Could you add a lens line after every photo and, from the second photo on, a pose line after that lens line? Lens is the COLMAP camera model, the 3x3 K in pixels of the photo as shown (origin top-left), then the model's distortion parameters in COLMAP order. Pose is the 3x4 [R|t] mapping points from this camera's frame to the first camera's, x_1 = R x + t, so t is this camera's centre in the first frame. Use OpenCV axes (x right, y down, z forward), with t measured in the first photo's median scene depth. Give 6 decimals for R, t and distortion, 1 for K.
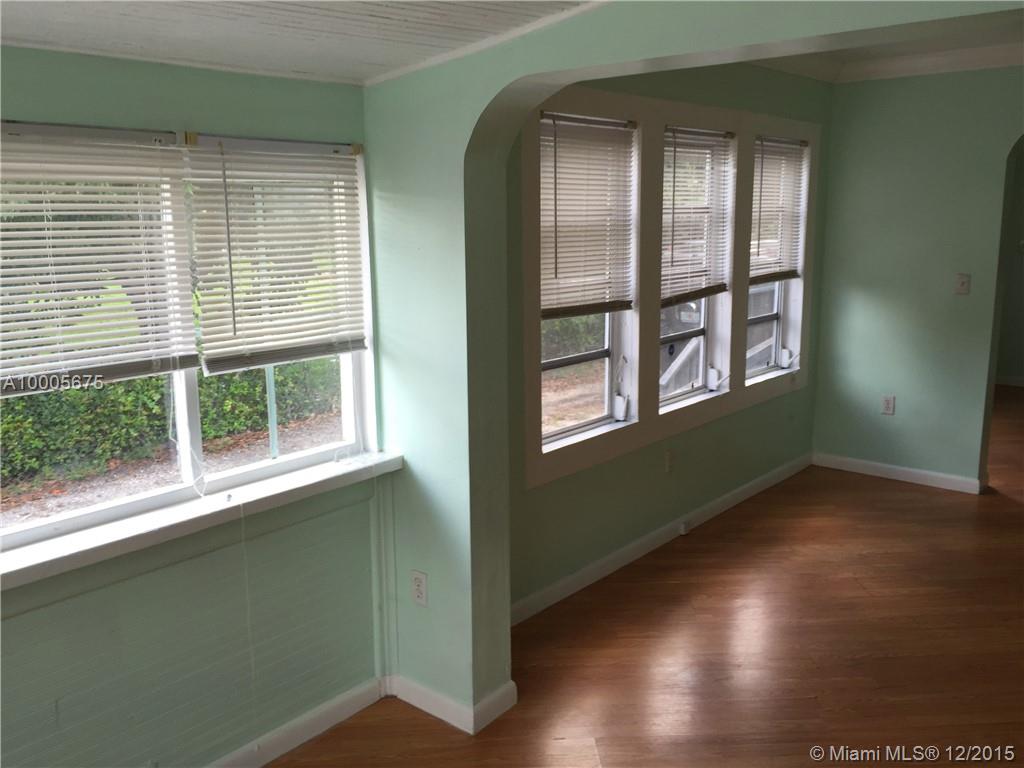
lens RADIAL K [[875.8, 0, 506.1], [0, 875.8, 362.7], [0, 0, 1]] dist [0.093149, -0.143672]
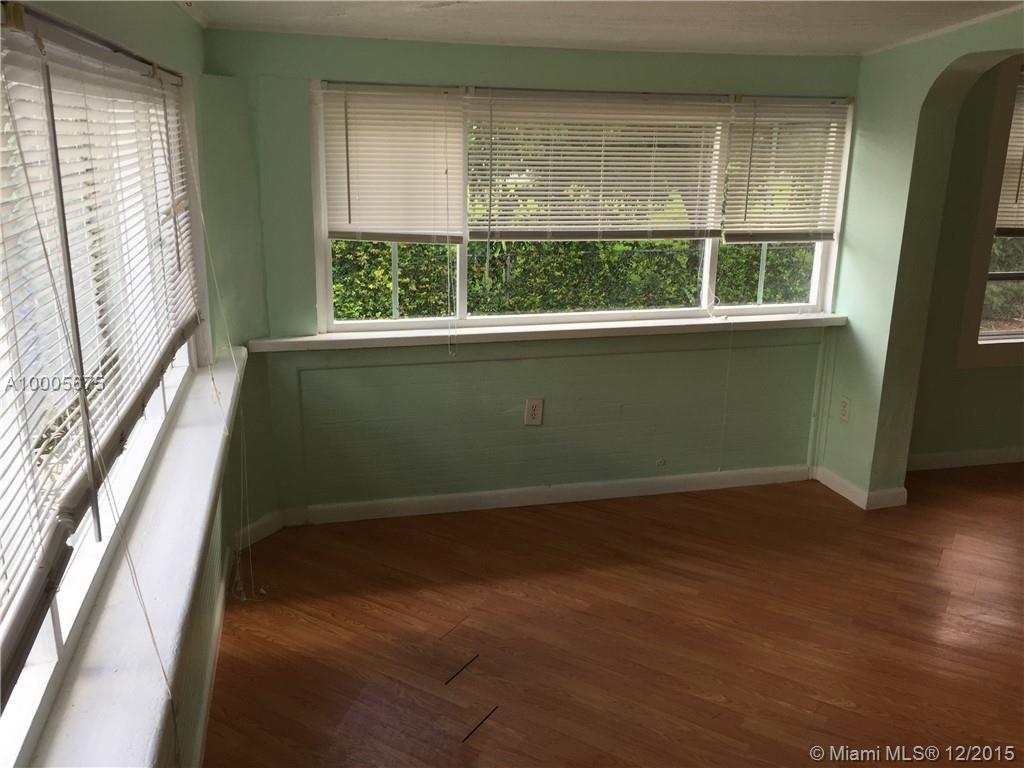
lens RADIAL K [[875.8, 0, 506.1], [0, 875.8, 362.7], [0, 0, 1]] dist [0.093149, -0.143672]
pose [[0.823322, 0.166393, -0.542636, 0.228405], [-0.120596, 0.985517, 0.119221, 0.076168], [0.554614, -0.032718, 0.831464, -0.539134]]
